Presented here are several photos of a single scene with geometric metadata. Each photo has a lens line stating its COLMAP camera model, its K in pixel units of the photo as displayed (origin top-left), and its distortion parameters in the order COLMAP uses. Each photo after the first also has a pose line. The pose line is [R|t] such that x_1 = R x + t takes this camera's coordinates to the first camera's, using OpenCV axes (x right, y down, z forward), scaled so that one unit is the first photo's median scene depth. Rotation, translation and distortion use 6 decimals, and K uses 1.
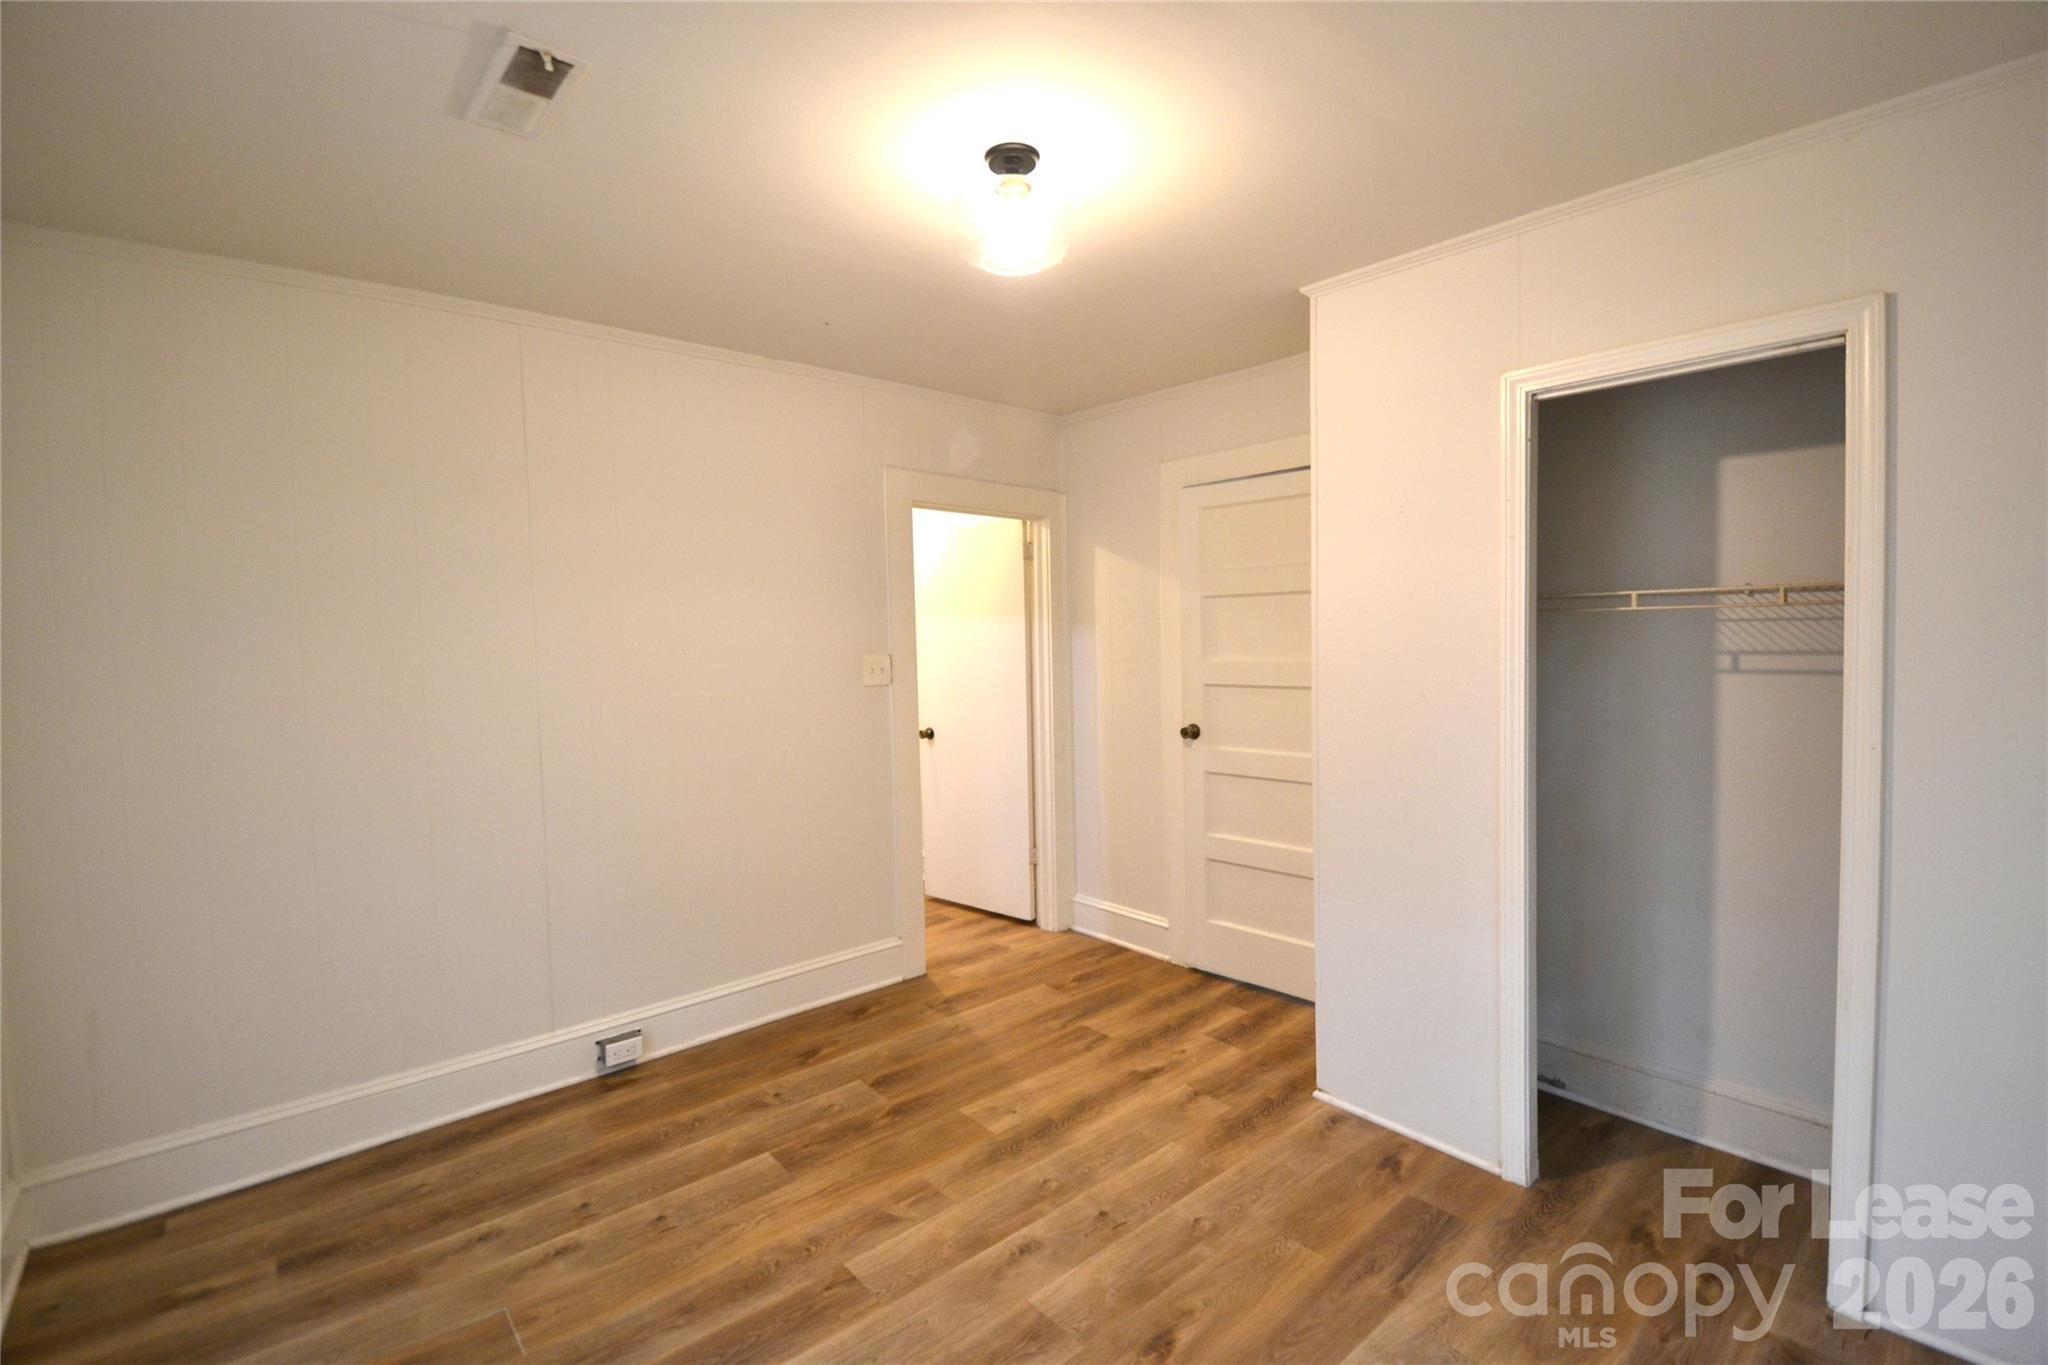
lens RADIAL K [[915.7, 0, 1028.0], [0, 915.7, 666.2], [0, 0, 1]] dist [0.024234, -0.026157]
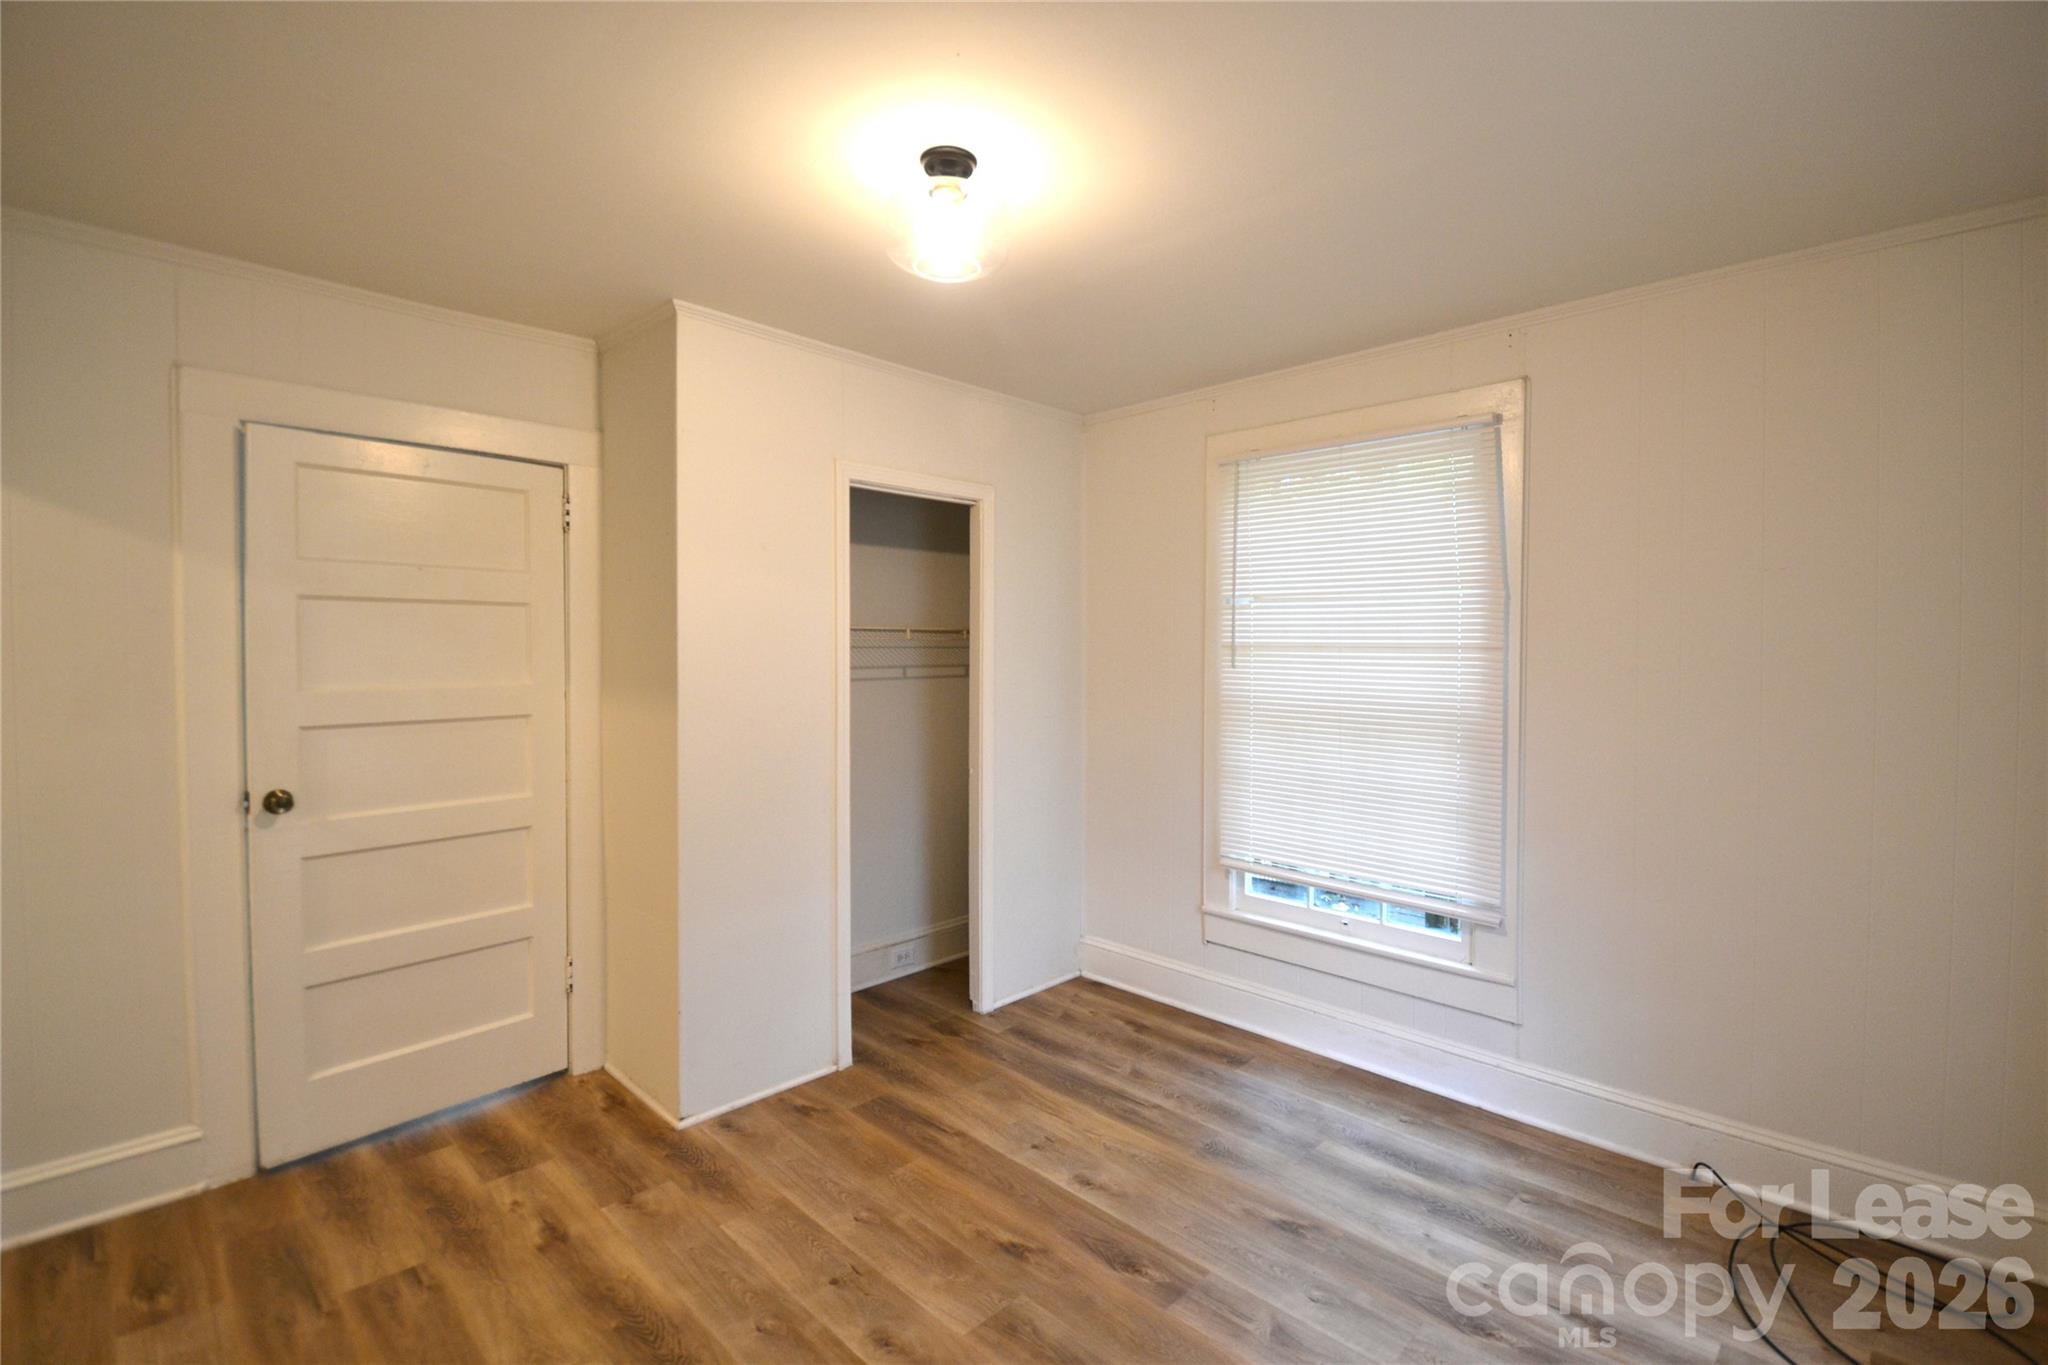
lens RADIAL K [[915.7, 0, 1028.0], [0, 915.7, 666.2], [0, 0, 1]] dist [0.024234, -0.026157]
pose [[-0.079465, -0.003666, 0.996831, -0.801681], [0.033629, 0.999414, 0.006356, -0.017527], [-0.996270, 0.034027, -0.079295, 0.812278]]
